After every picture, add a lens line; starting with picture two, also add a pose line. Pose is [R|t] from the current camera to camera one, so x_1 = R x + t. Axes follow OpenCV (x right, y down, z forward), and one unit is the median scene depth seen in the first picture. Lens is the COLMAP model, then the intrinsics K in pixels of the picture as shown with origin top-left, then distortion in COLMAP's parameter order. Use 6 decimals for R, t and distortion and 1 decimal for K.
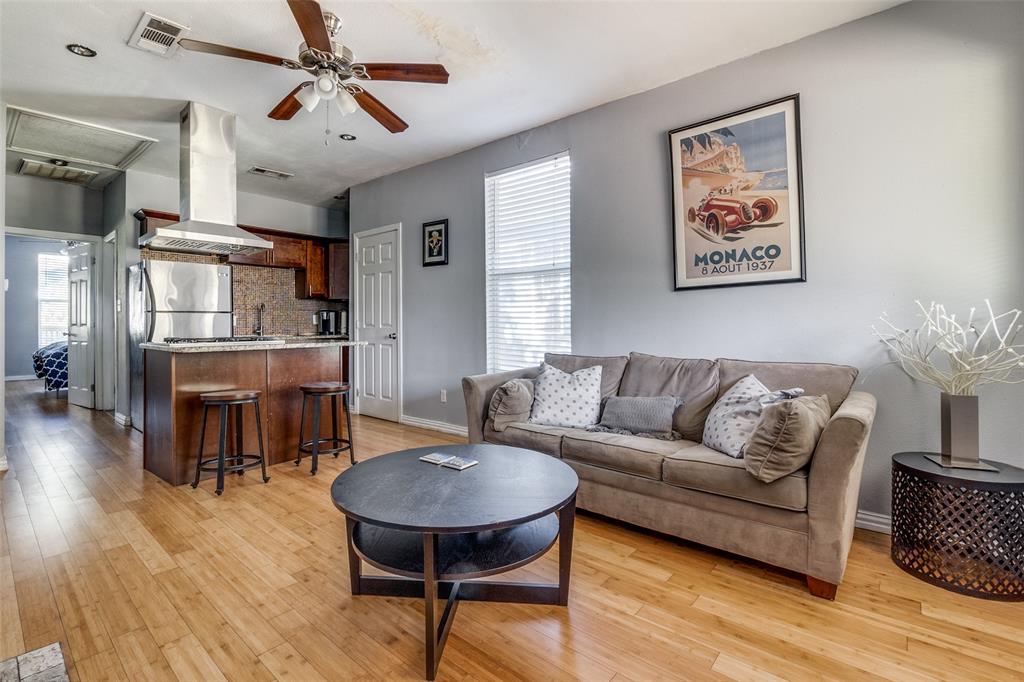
lens RADIAL K [[469.4, 0, 504.5], [0, 469.4, 323.5], [0, 0, 1]] dist [-0.004039, -0.000108]
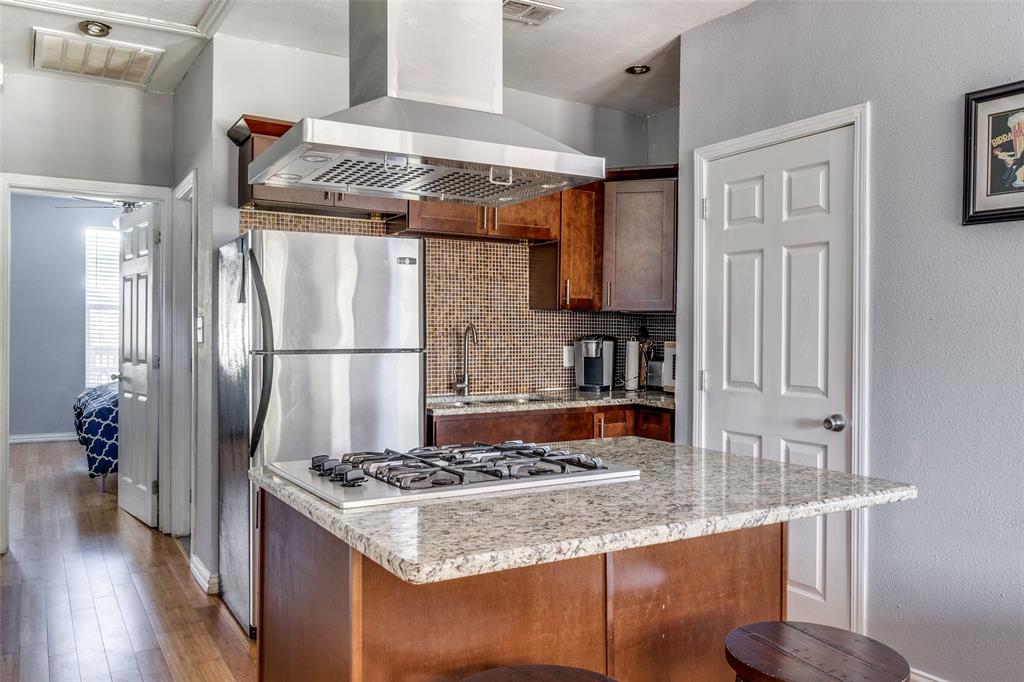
lens RADIAL K [[817.4, 0, 512.8], [0, 817.4, 339.5], [0, 0, 1]] dist [0.008497, 0.000065]
pose [[0.948939, 0.010863, -0.315271, -0.233697], [-0.008648, 0.999927, 0.008423, -0.033991], [0.315340, -0.005266, 0.948964, 0.280606]]
